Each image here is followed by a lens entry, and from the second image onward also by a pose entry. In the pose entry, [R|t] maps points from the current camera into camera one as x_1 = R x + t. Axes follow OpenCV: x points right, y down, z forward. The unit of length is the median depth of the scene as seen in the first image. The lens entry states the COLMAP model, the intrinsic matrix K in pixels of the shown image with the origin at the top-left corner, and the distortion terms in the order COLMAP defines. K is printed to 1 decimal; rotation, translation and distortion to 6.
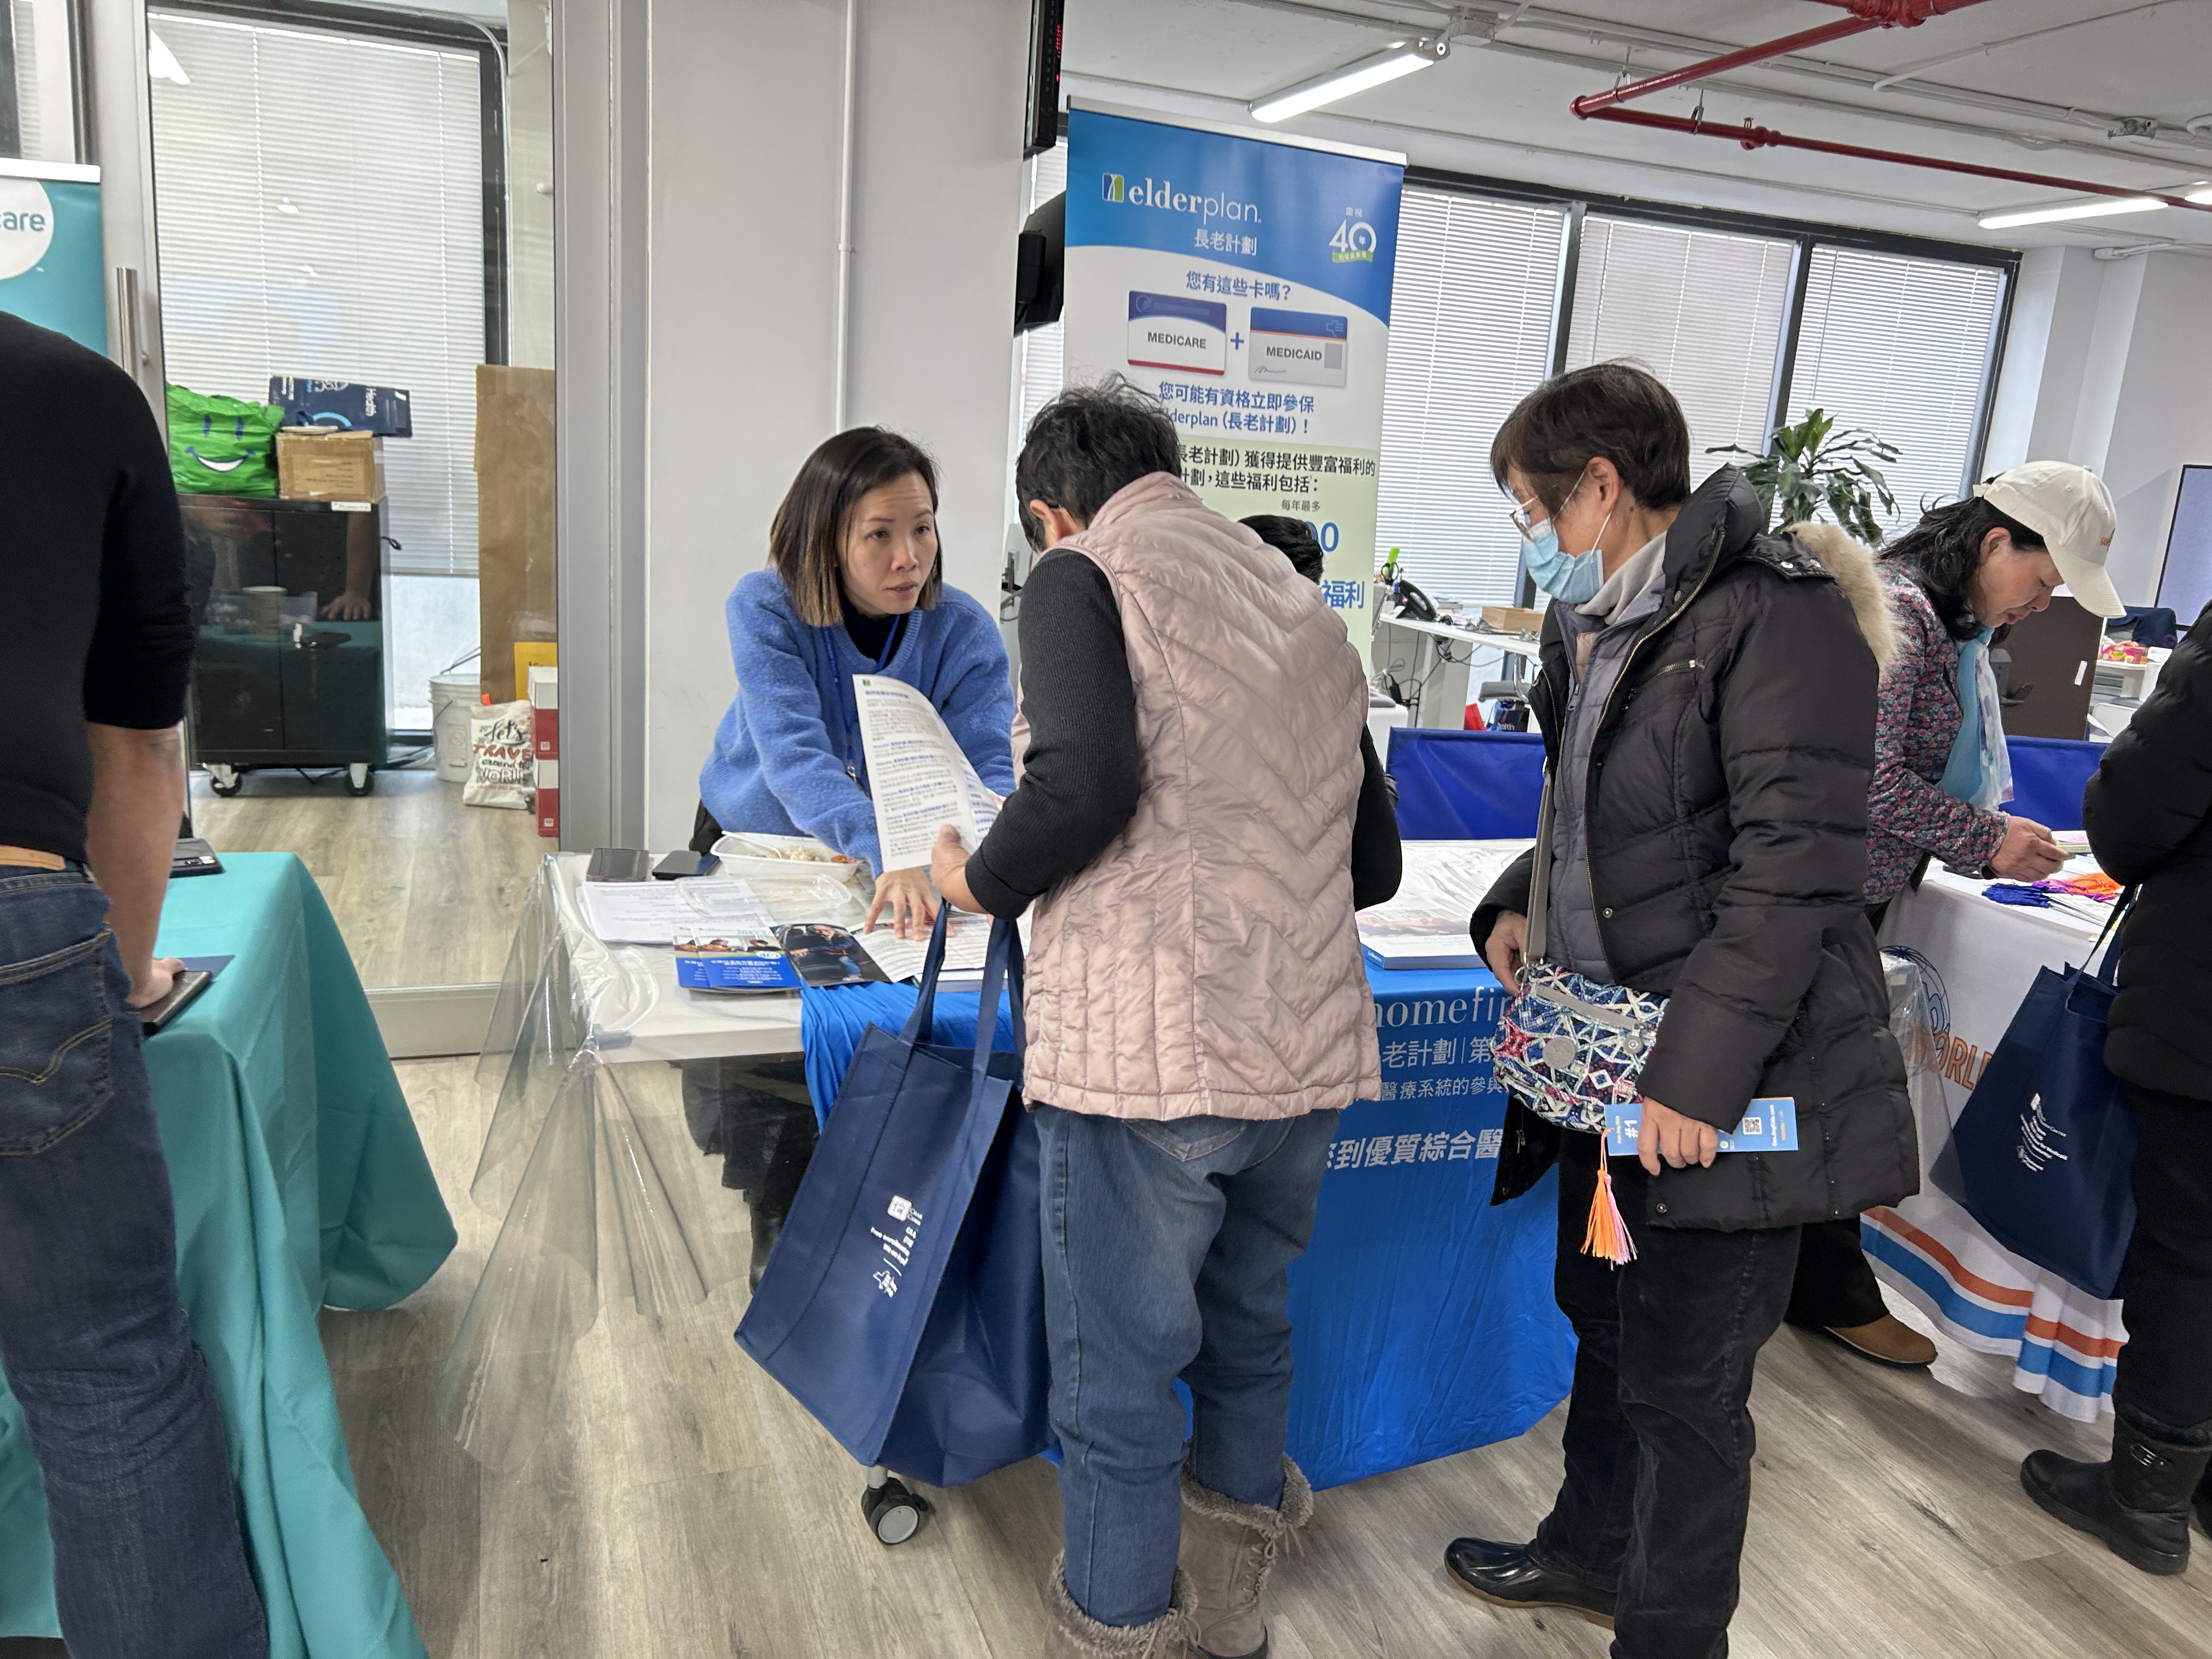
lens RADIAL K [[1670.8, 0, 1116.0], [0, 1670.8, 833.3], [0, 0, 1]] dist [0.026519, -0.009178]
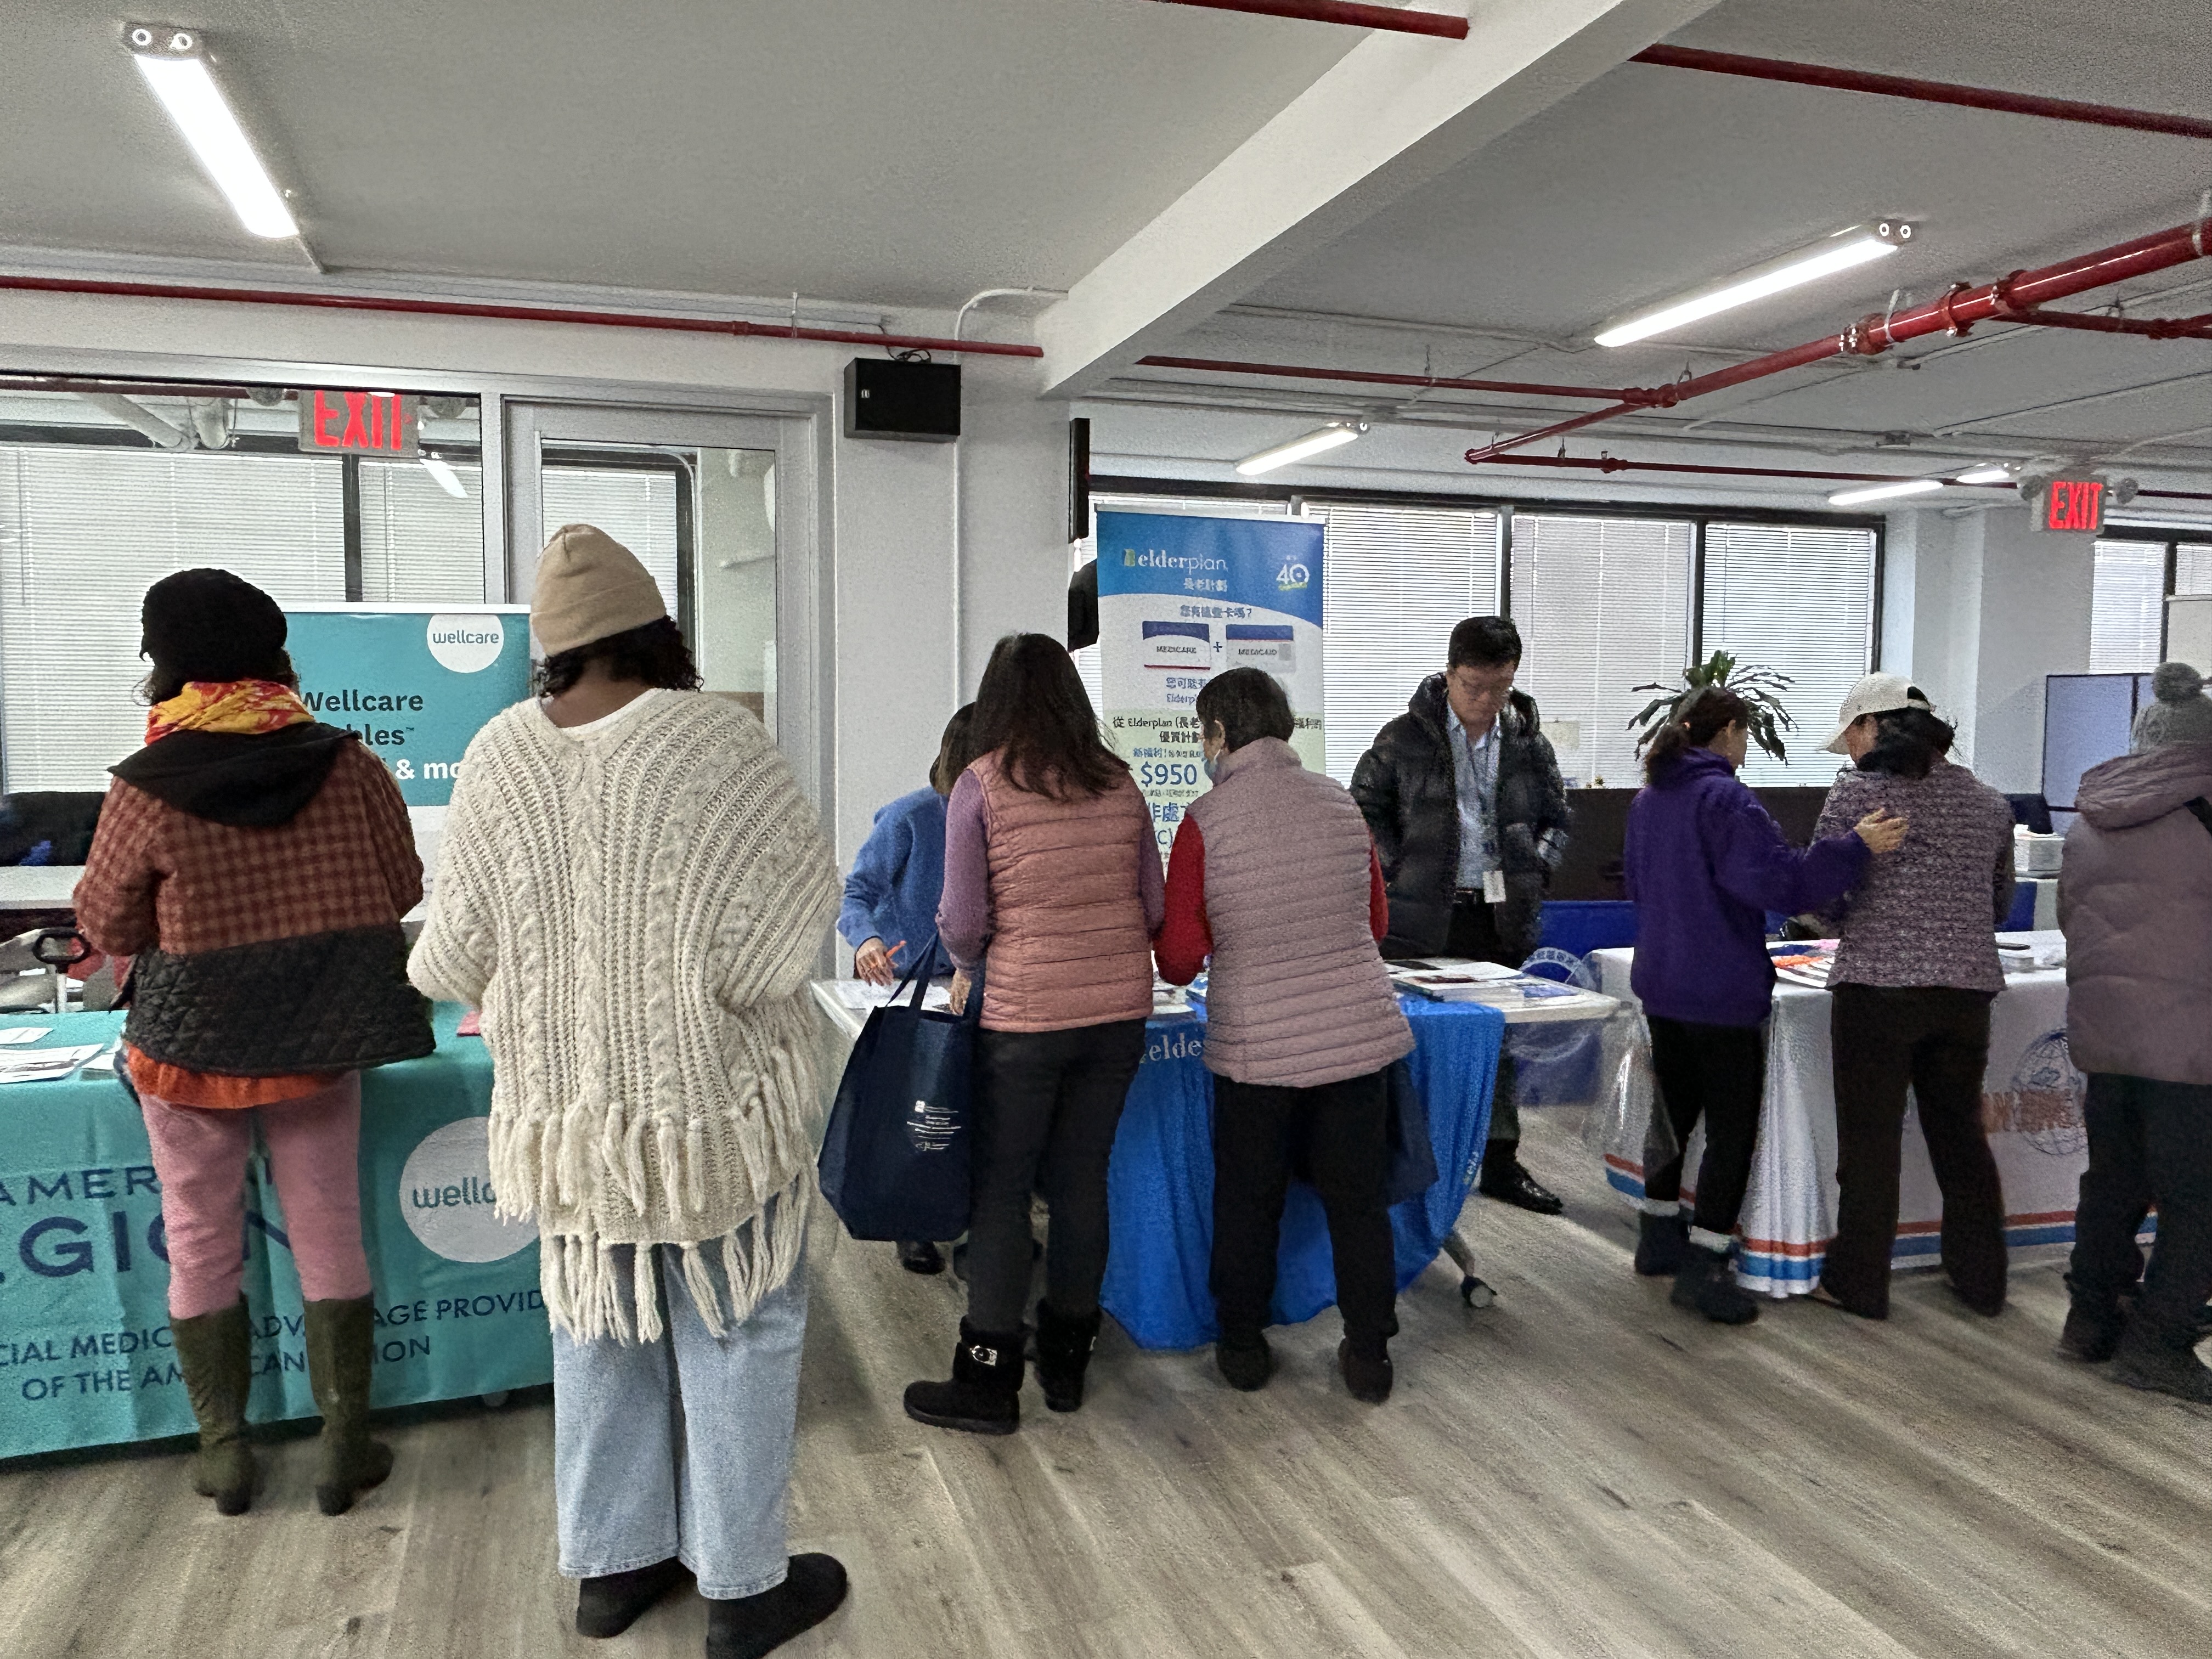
lens RADIAL K [[1620.7, 0, 1103.2], [0, 1620.7, 830.6], [0, 0, 1]] dist [0.001163, 0.000557]
pose [[0.997140, -0.060332, -0.045515, 0.017791], [0.052678, 0.986692, -0.153831, 0.054585], [0.054190, 0.150994, 0.987048, -0.264928]]
